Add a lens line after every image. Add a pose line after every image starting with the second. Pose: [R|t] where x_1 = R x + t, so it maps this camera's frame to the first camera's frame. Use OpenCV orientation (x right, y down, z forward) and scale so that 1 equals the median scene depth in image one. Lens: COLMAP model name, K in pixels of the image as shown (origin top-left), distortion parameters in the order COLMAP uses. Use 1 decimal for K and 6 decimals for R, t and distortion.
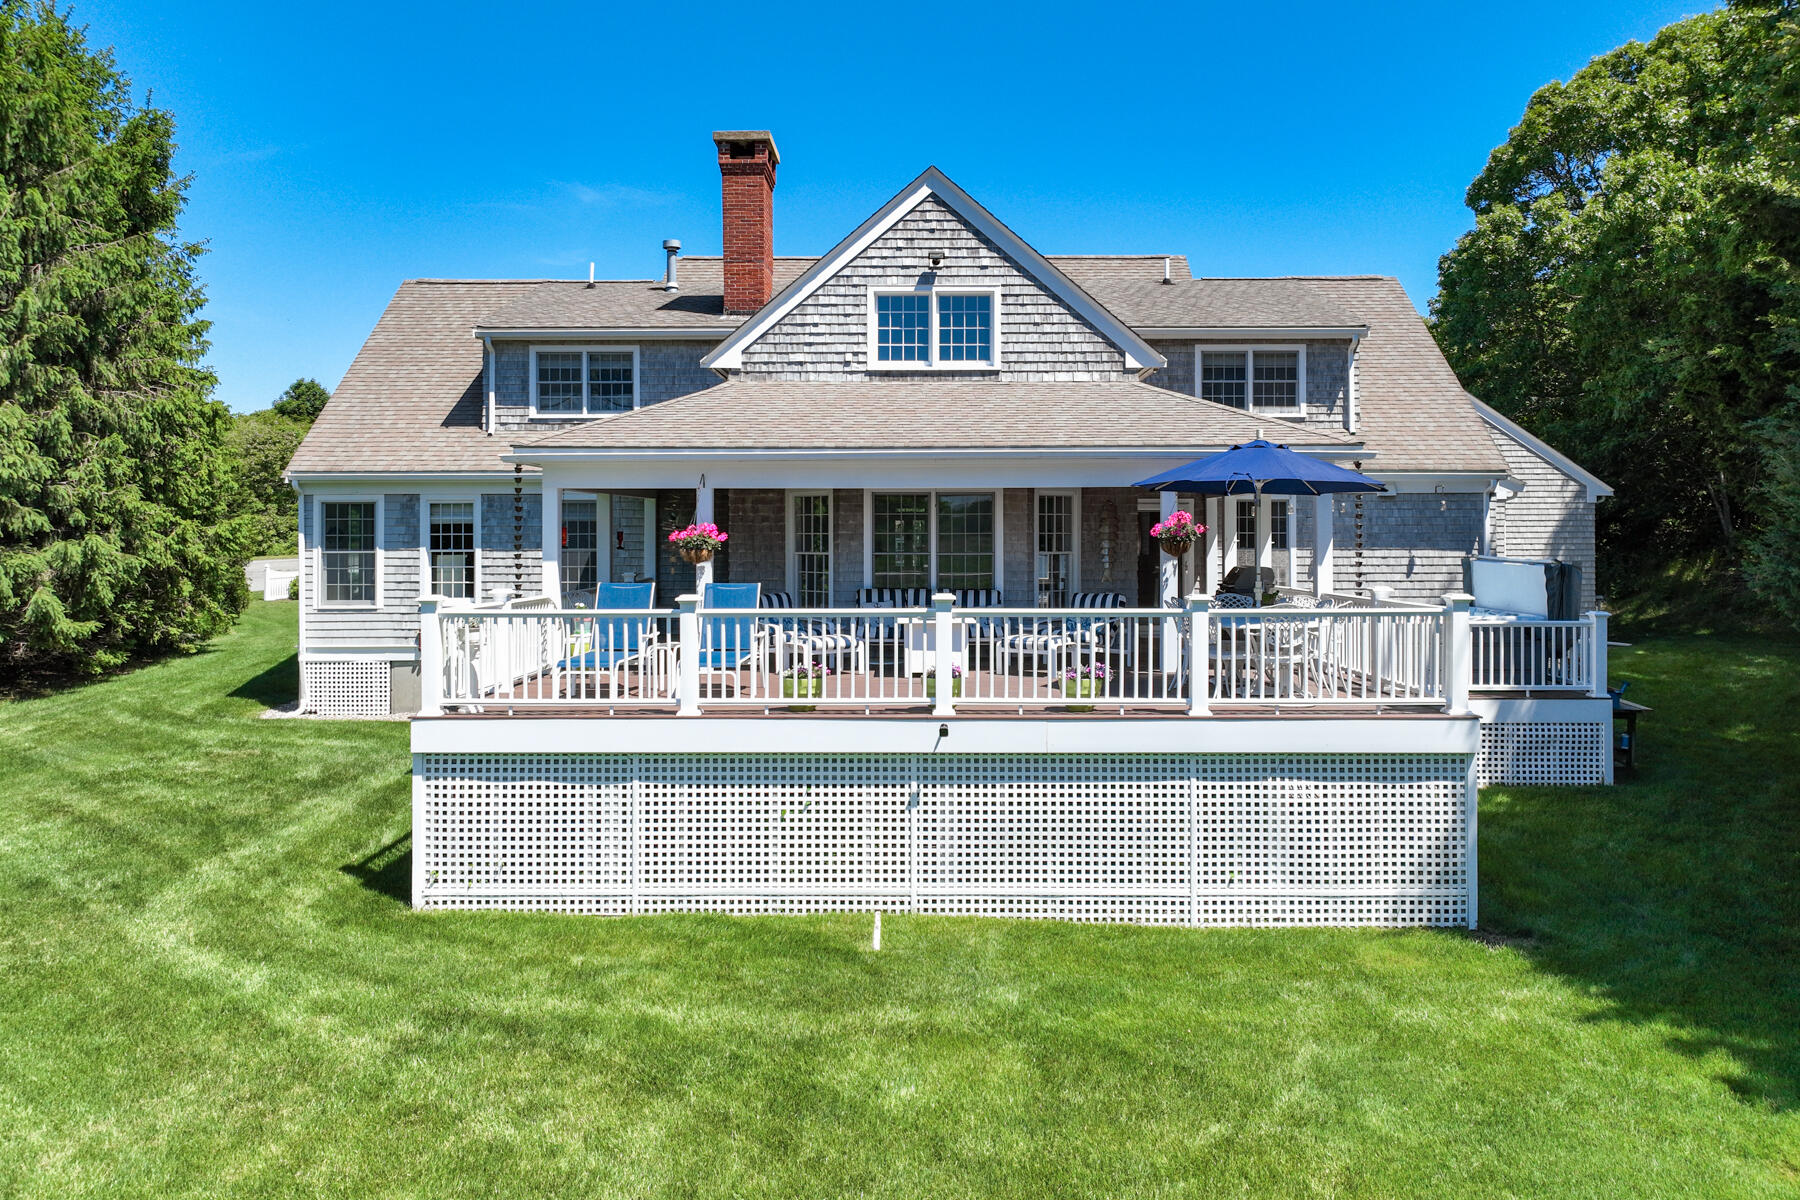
lens RADIAL K [[1252.9, 0, 902.2], [0, 1252.9, 527.4], [0, 0, 1]] dist [0.000545, 0.005514]
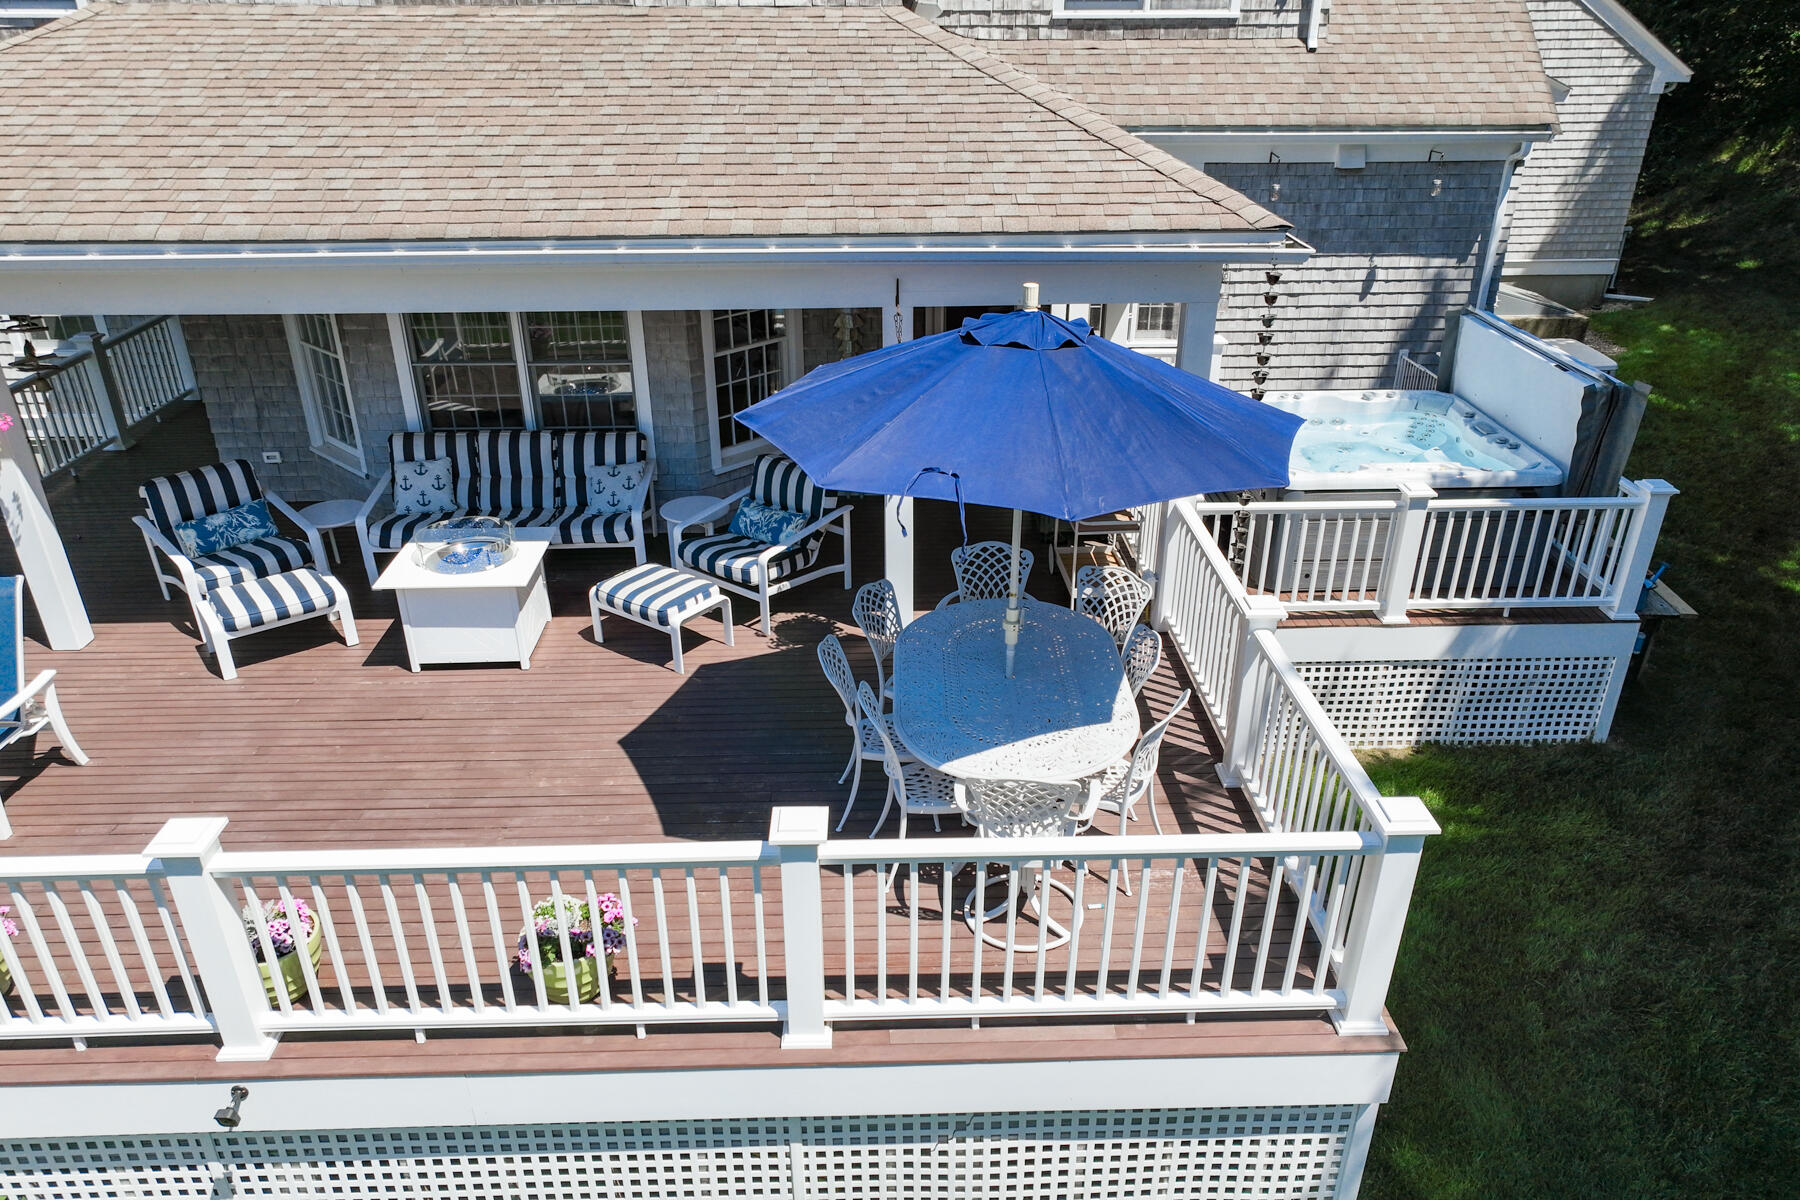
lens RADIAL K [[1245.2, 0, 905.7], [0, 1245.2, 610.5], [0, 0, 1]] dist [-0.003071, 0.017304]
pose [[0.999266, -0.017843, 0.033897, 0.167928], [0.000321, 0.888760, 0.458373, -0.130252], [-0.038305, -0.458026, 0.888113, 0.425863]]
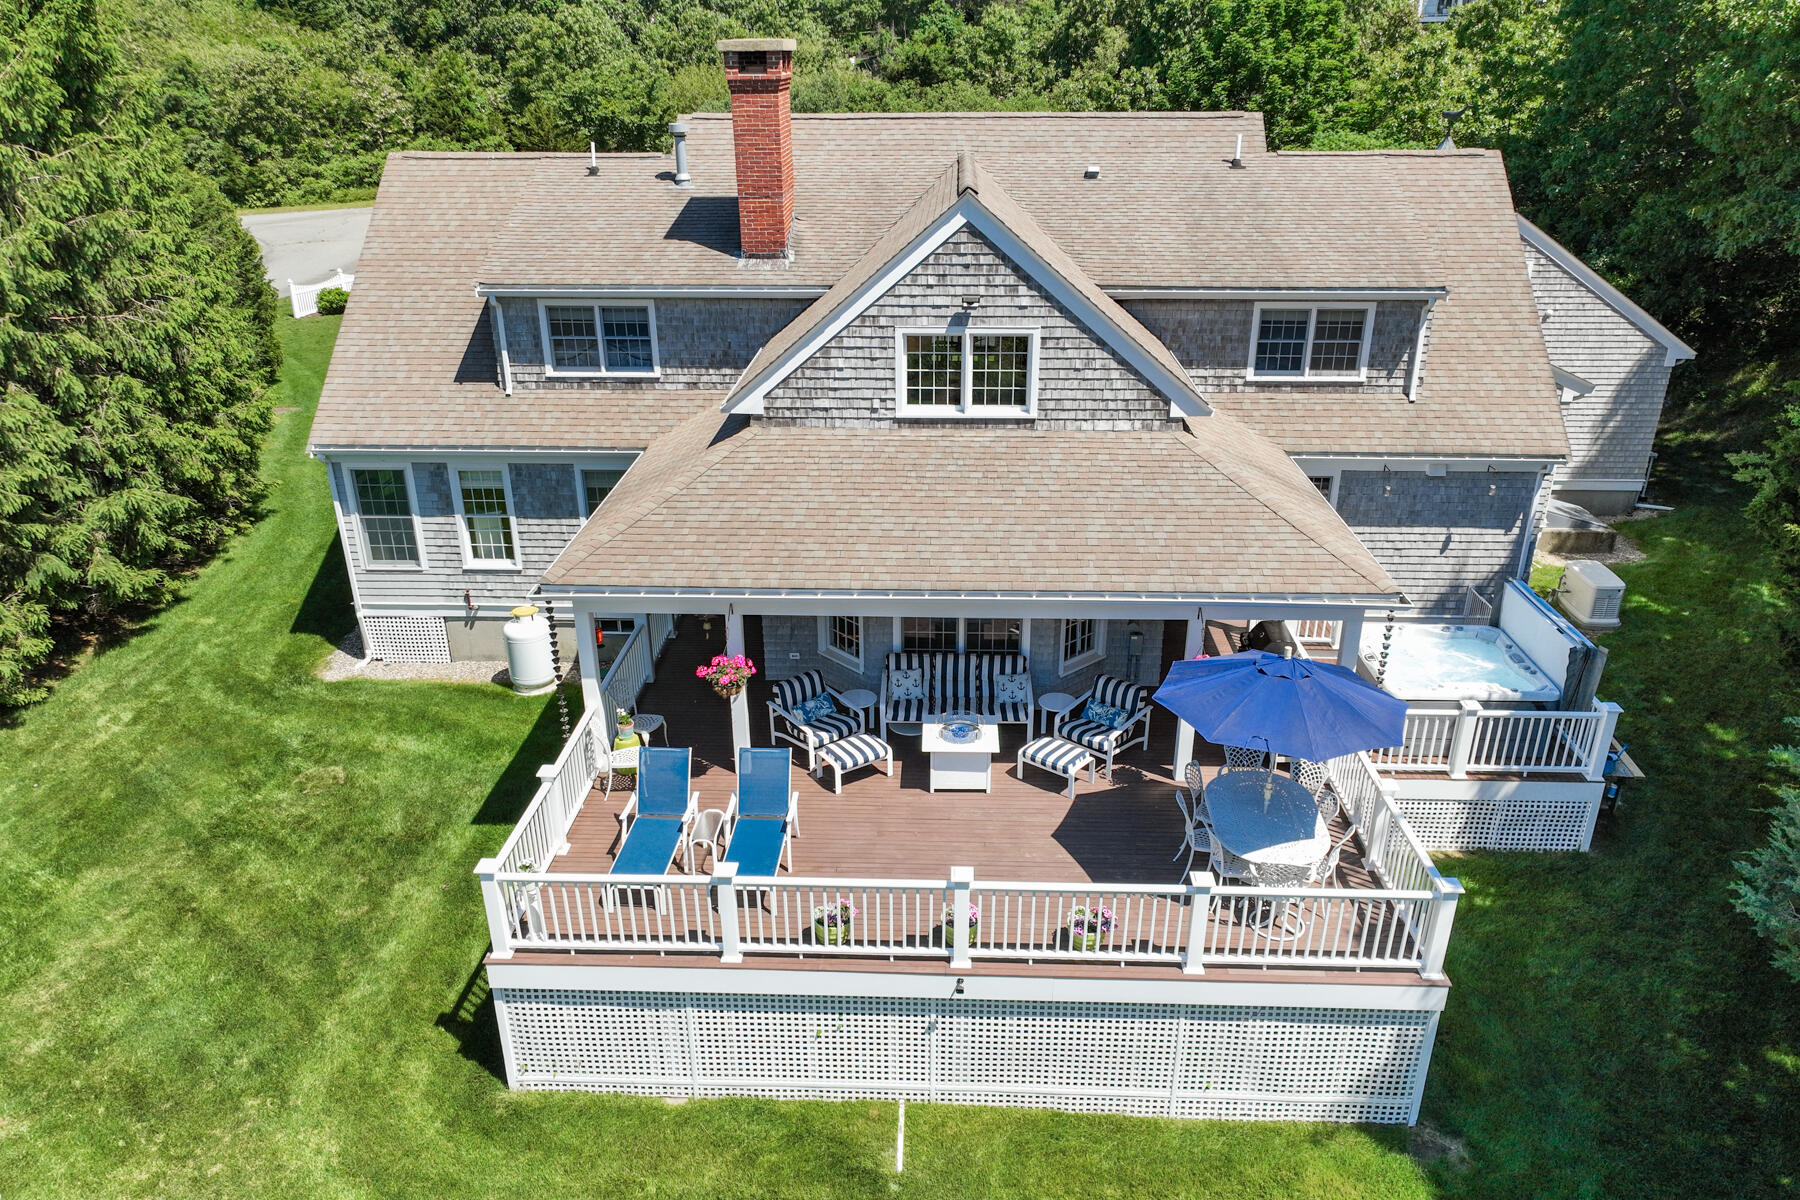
lens RADIAL K [[1245.2, 0, 905.7], [0, 1245.2, 610.5], [0, 0, 1]] dist [-0.003071, 0.017304]
pose [[0.999490, 0.009595, -0.030464, 0.009777], [0.003815, 0.911112, 0.412141, -0.380224], [0.031710, -0.412047, 0.910610, 0.080859]]
